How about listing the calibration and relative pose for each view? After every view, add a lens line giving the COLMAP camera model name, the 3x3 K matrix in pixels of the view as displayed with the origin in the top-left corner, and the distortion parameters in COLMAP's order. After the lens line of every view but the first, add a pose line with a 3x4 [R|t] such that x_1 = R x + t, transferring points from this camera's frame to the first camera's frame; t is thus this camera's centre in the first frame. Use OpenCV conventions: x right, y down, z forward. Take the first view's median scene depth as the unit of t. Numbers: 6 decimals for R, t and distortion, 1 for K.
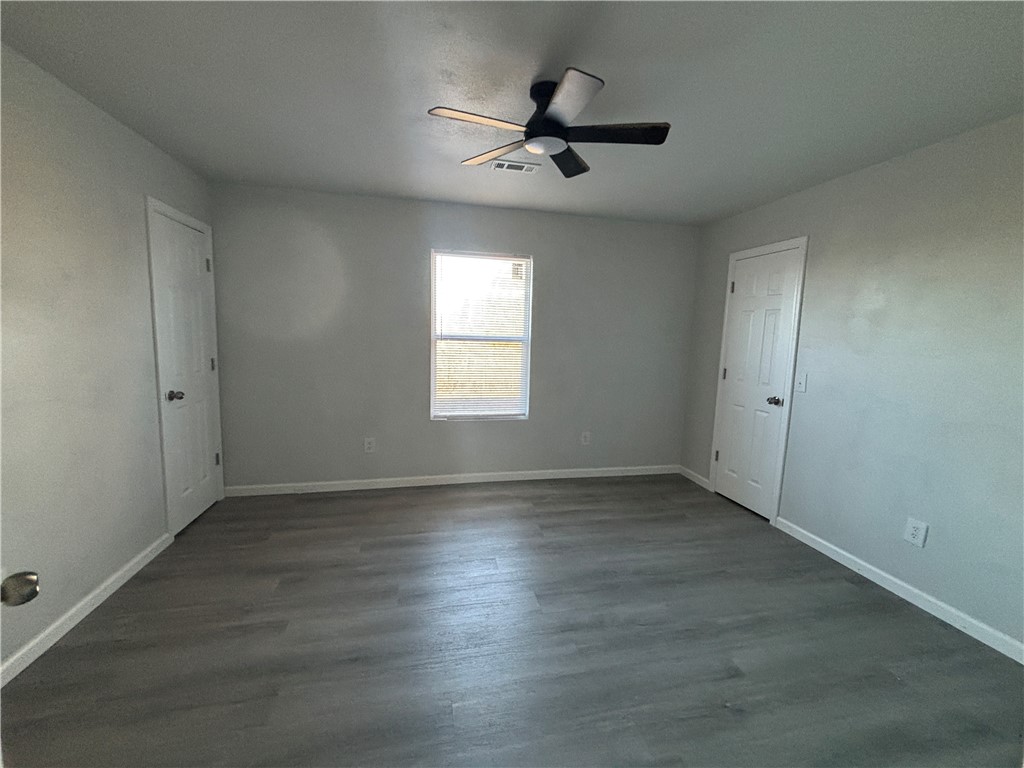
lens RADIAL K [[412.0, 0, 514.7], [0, 412.0, 380.2], [0, 0, 1]] dist [0.000336, -0.000036]
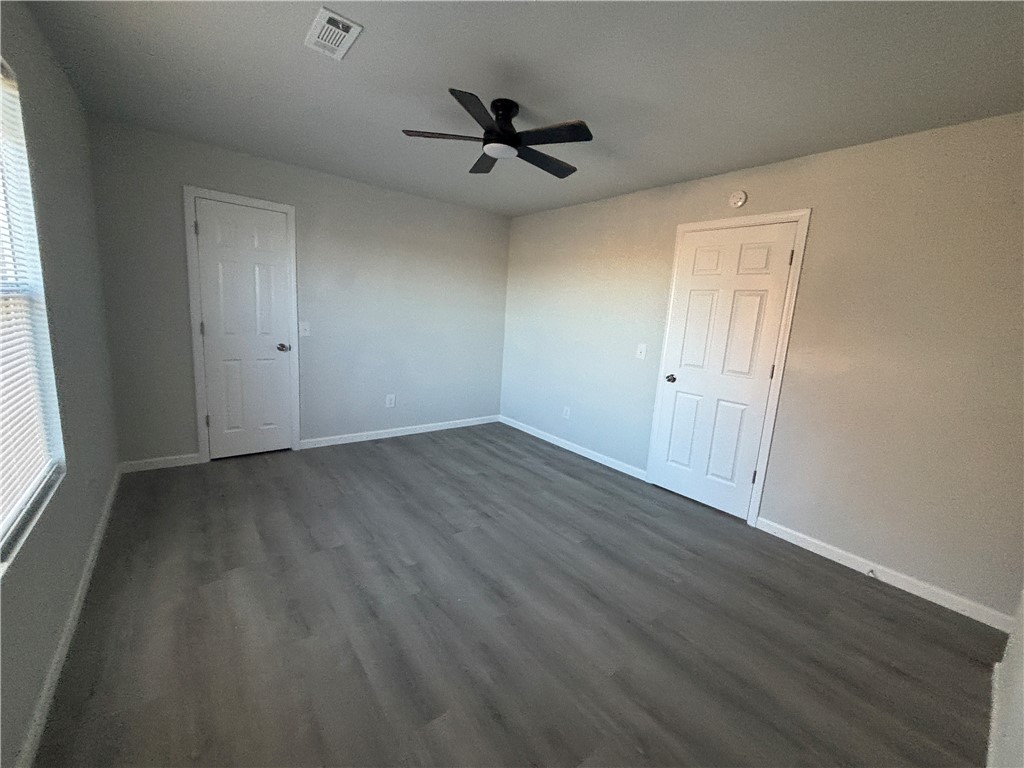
lens RADIAL K [[412.0, 0, 514.7], [0, 412.0, 380.2], [0, 0, 1]] dist [0.000336, -0.000036]
pose [[-0.435908, -0.201167, 0.877221, -0.747965], [0.025121, 0.971600, 0.235293, -0.129188], [-0.899641, 0.124602, -0.418475, 1.010693]]
